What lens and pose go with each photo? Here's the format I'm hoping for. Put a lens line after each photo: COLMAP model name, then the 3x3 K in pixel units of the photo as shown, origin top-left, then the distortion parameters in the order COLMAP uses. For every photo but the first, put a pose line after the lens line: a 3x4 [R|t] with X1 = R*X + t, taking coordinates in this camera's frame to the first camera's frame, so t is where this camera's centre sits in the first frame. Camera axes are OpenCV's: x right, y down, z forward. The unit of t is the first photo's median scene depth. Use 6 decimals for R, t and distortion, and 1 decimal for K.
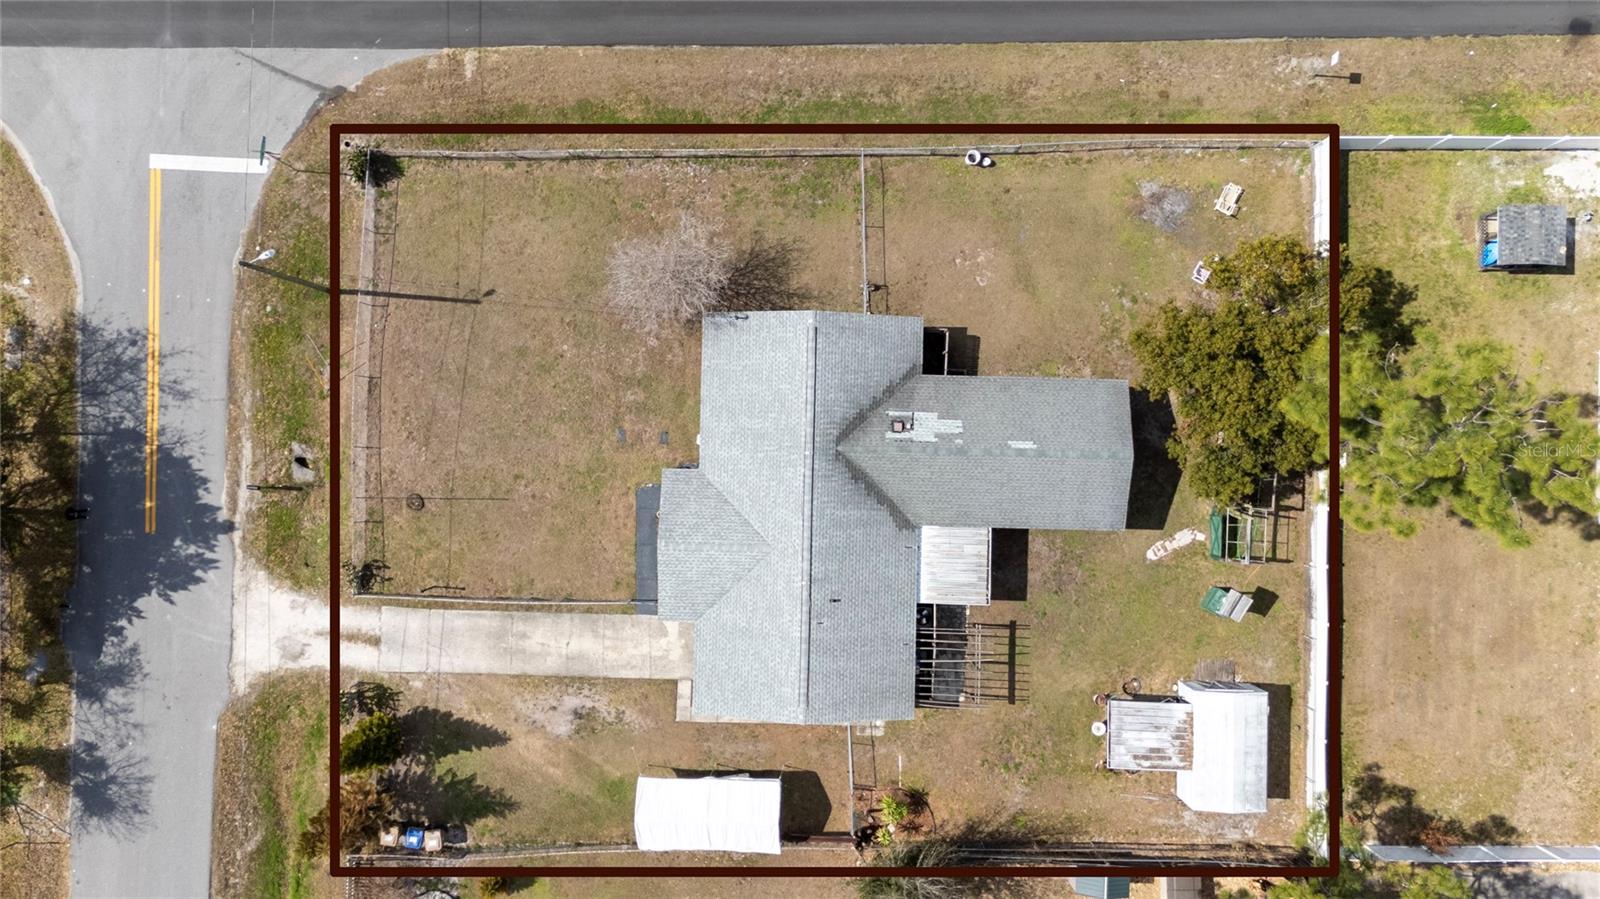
lens RADIAL K [[1163.8, 0, 803.7], [0, 1163.8, 456.9], [0, 0, 1]] dist [0.095117, -0.107553]
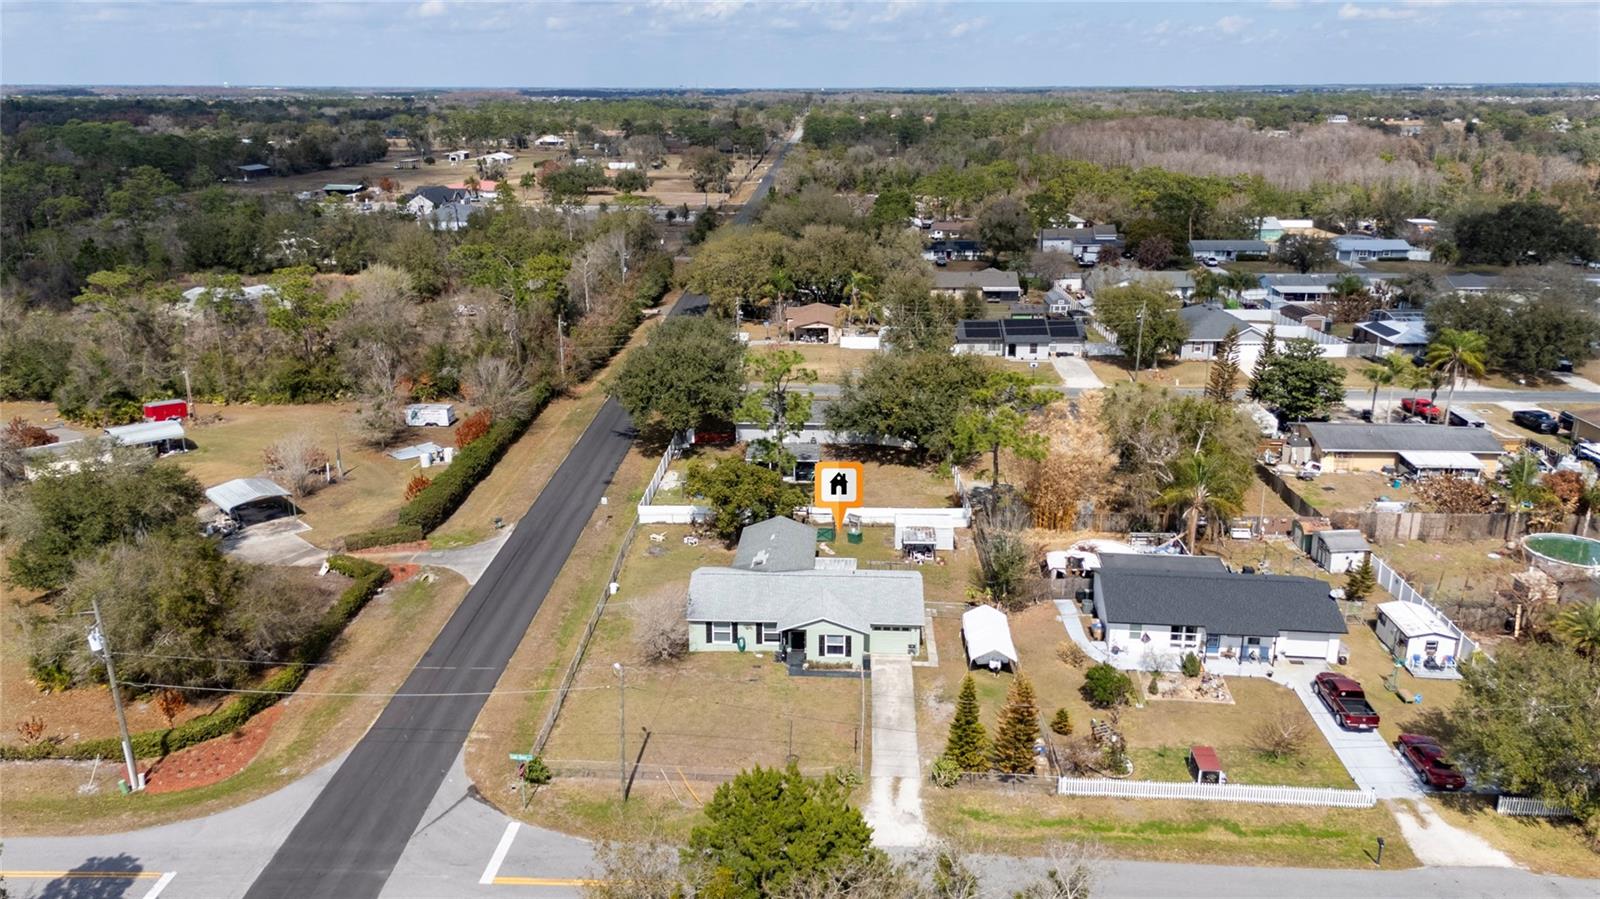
lens RADIAL K [[1163.8, 0, 803.7], [0, 1163.8, 456.9], [0, 0, 1]] dist [0.095117, -0.107553]
pose [[0.026100, -0.289054, 0.956957, -1.512678], [0.999552, 0.021586, -0.020742, 0.071548], [-0.014661, 0.957069, 0.289488, 0.278691]]
